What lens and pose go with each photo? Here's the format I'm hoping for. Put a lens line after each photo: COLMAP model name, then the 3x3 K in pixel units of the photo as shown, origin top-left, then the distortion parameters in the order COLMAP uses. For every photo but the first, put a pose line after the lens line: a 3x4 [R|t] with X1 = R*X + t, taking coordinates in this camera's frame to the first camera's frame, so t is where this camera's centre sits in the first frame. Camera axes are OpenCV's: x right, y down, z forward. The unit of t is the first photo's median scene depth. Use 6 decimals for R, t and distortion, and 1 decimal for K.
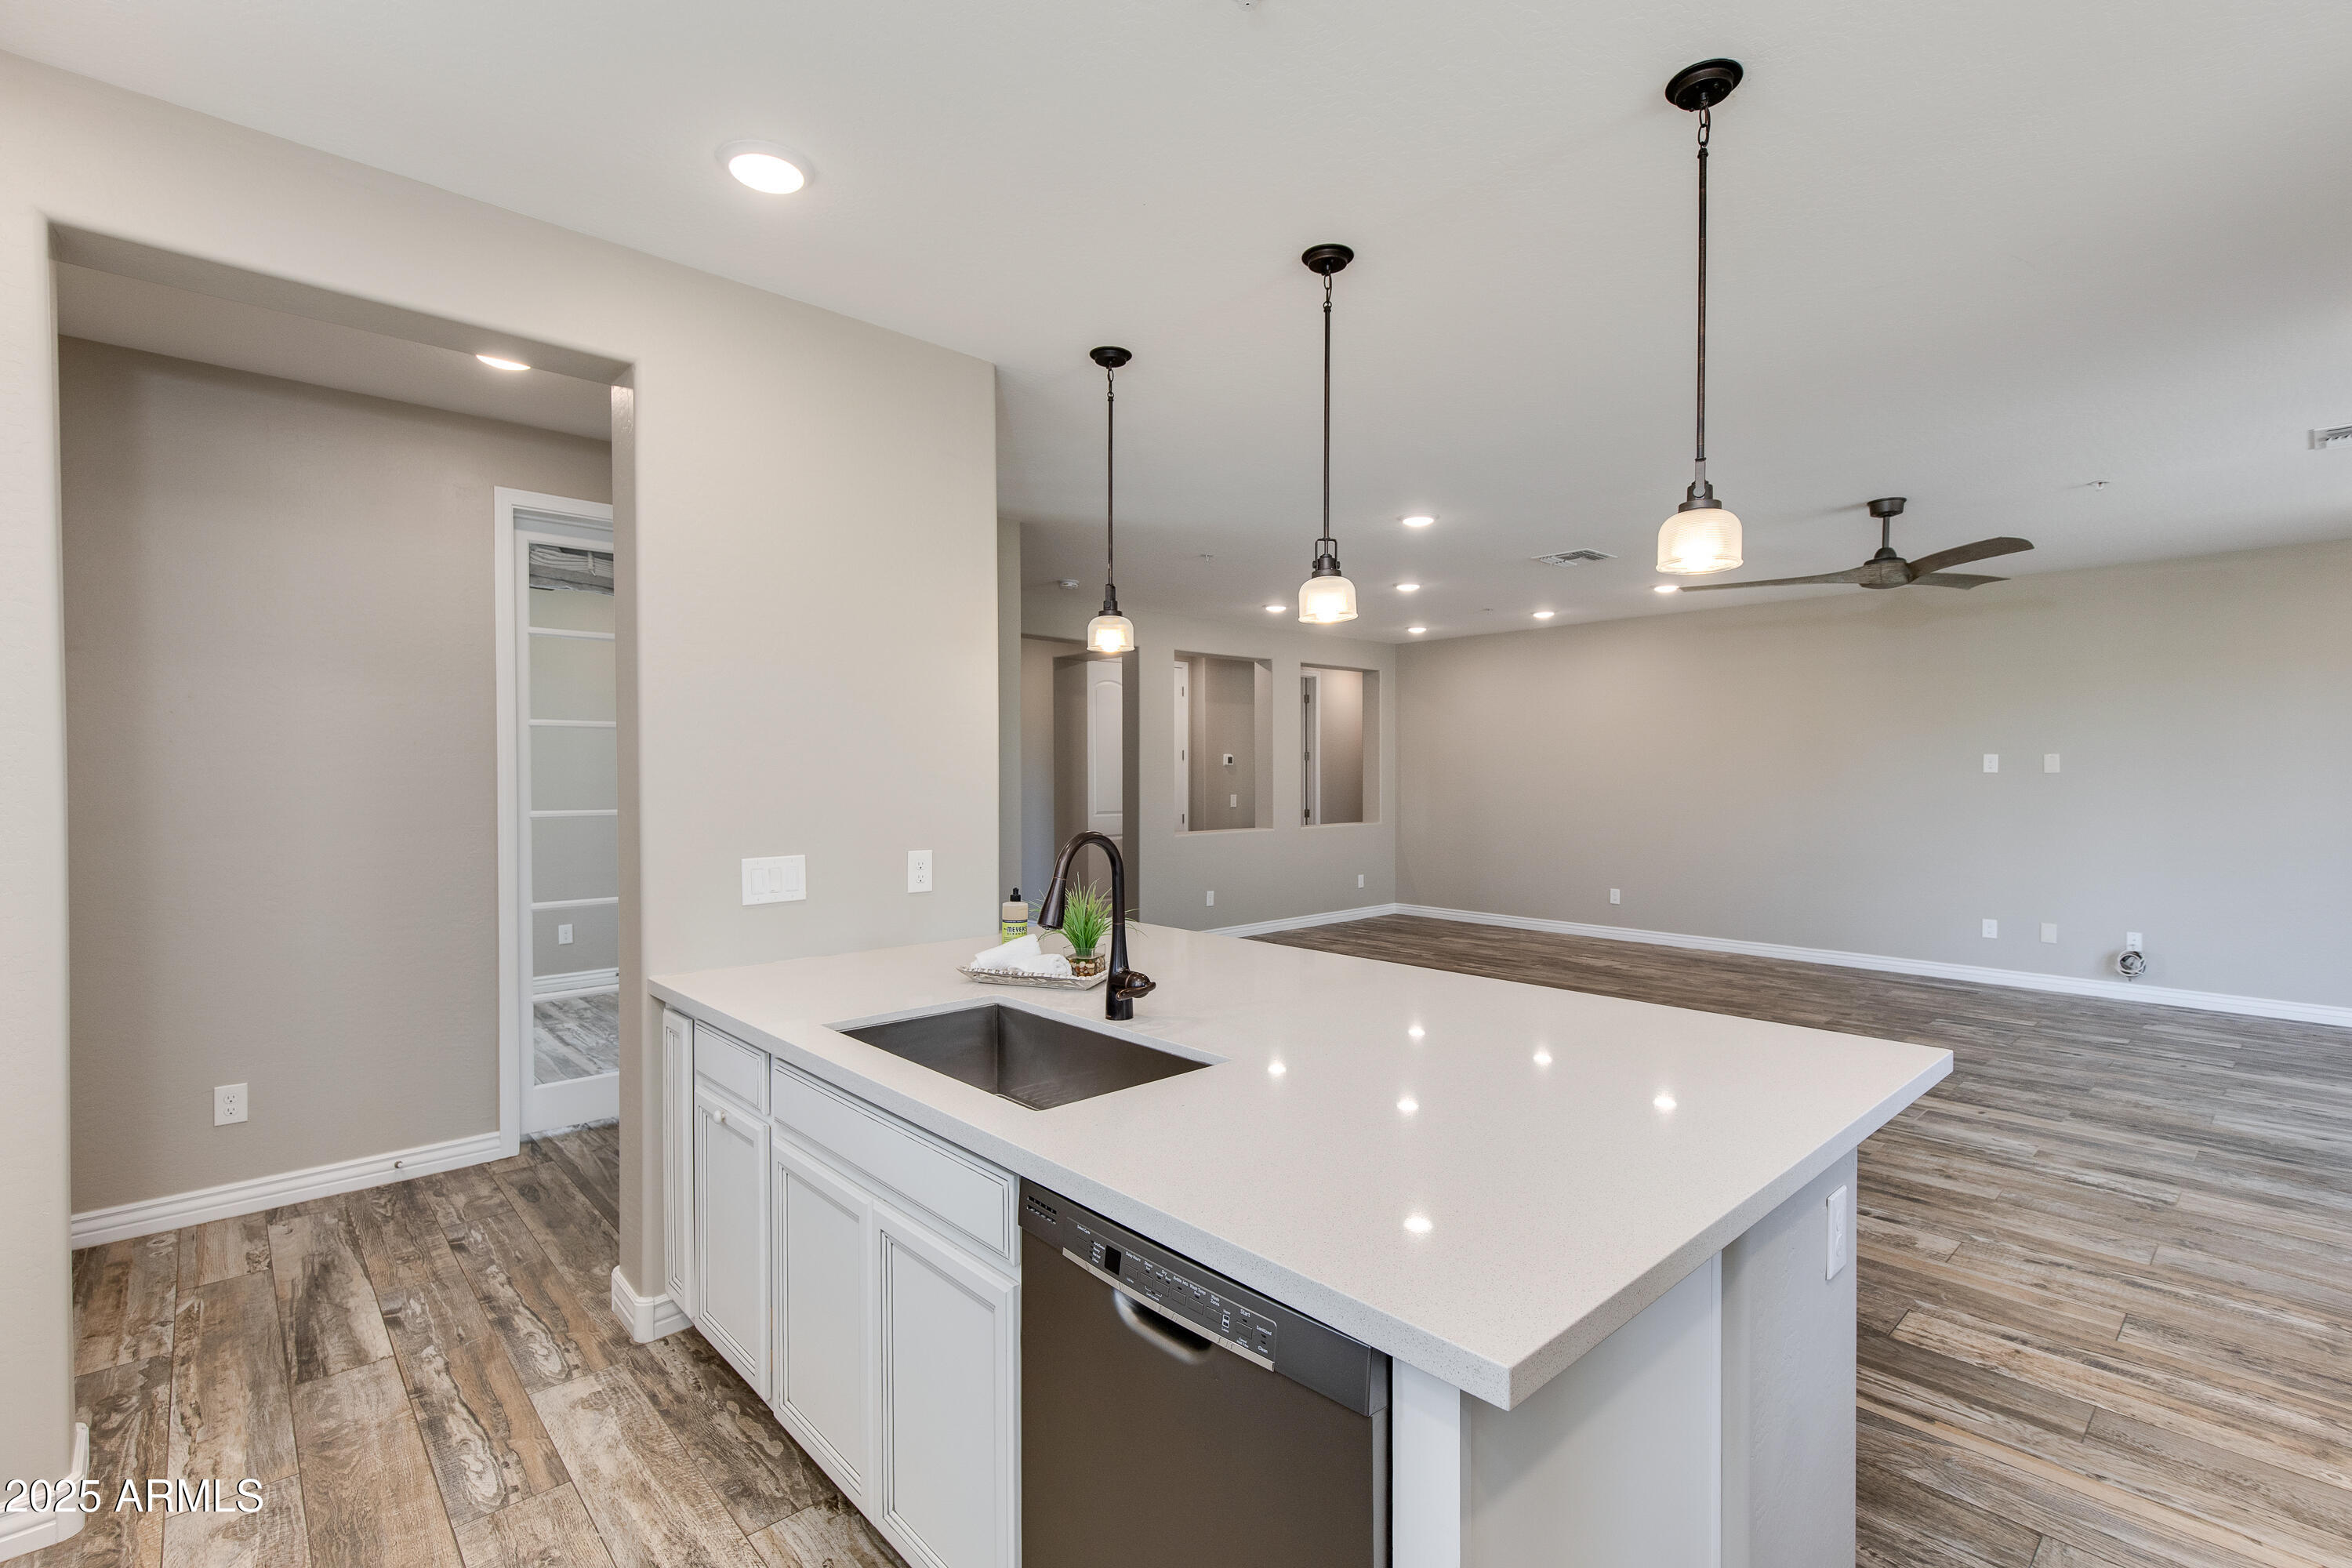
lens RADIAL K [[1074.7, 0, 1176.0], [0, 1074.7, 784.0], [0, 0, 1]] dist [-0.002129, 0.000246]
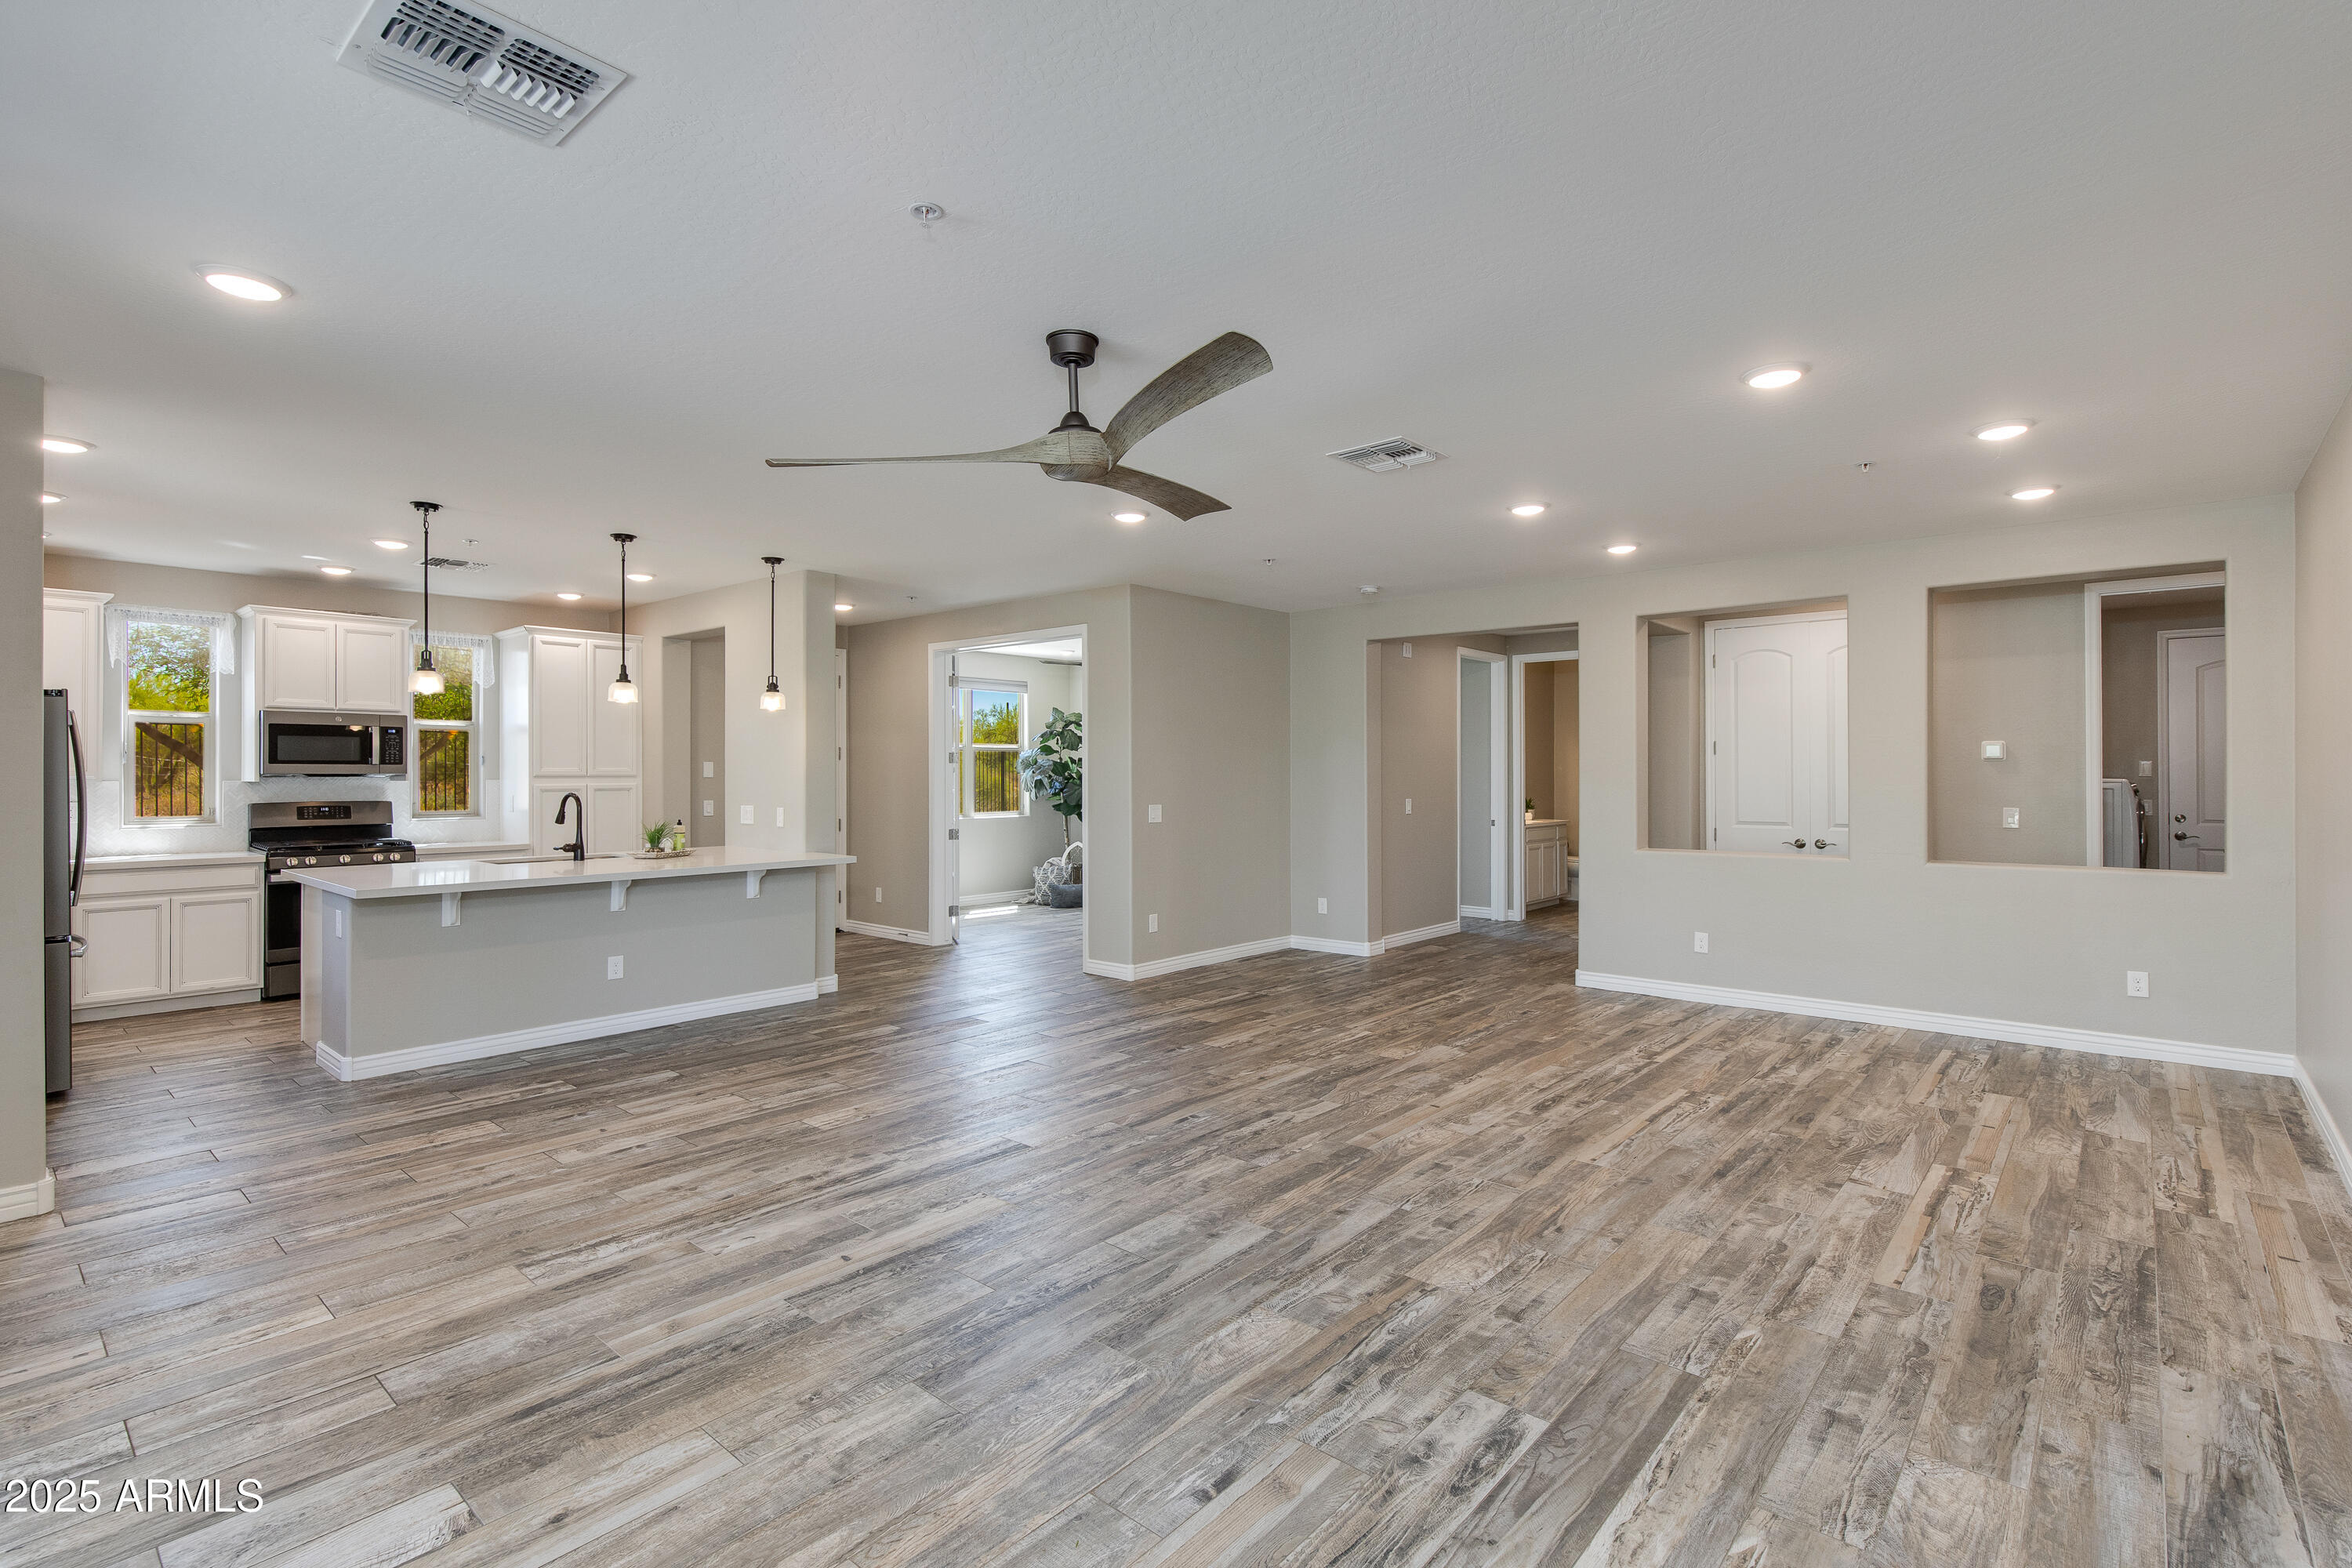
lens RADIAL K [[1074.7, 0, 1176.0], [0, 1074.7, 784.0], [0, 0, 1]] dist [-0.002129, 0.000246]
pose [[0.115196, 0.009908, -0.993293, 1.745544], [-0.009497, 0.999916, 0.008872, -0.014088], [0.993297, 0.008412, 0.115281, 1.343139]]
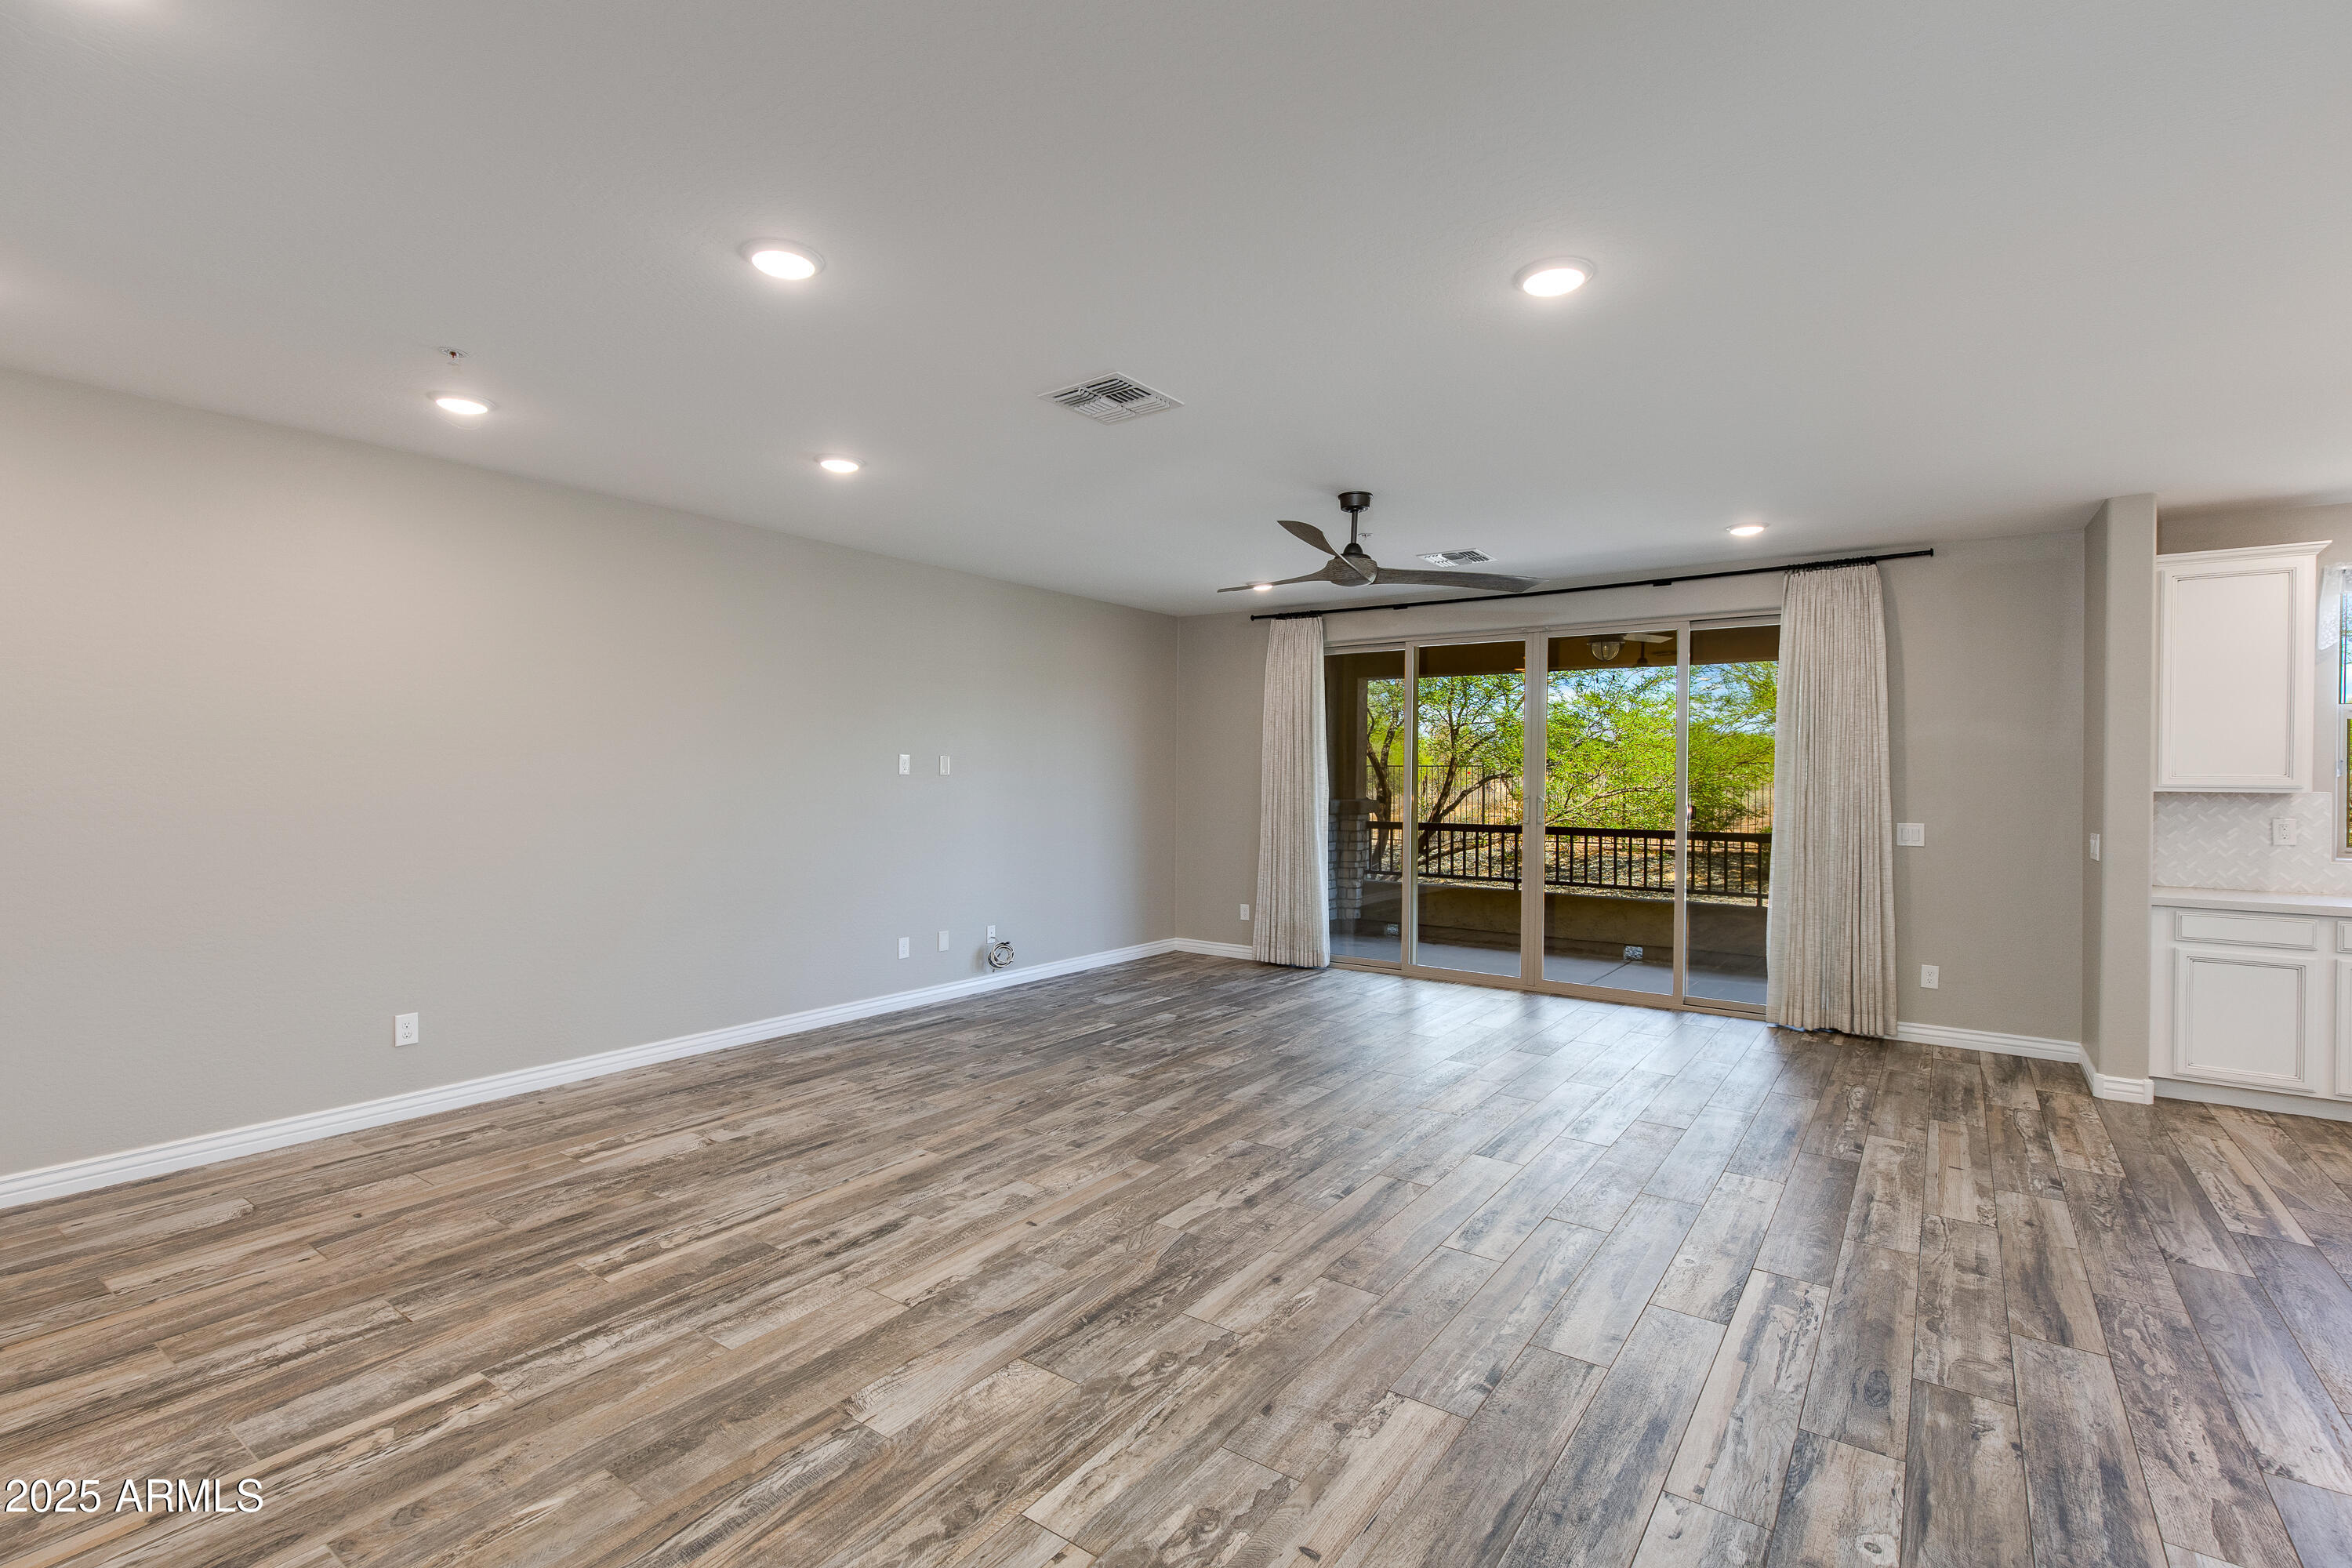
lens RADIAL K [[1074.7, 0, 1176.0], [0, 1074.7, 784.0], [0, 0, 1]] dist [-0.002129, 0.000246]
pose [[-0.217720, -0.009617, 0.975964, -0.326828], [0.003725, 0.999936, 0.010684, -0.022332], [-0.976004, 0.005961, -0.217670, 1.852160]]
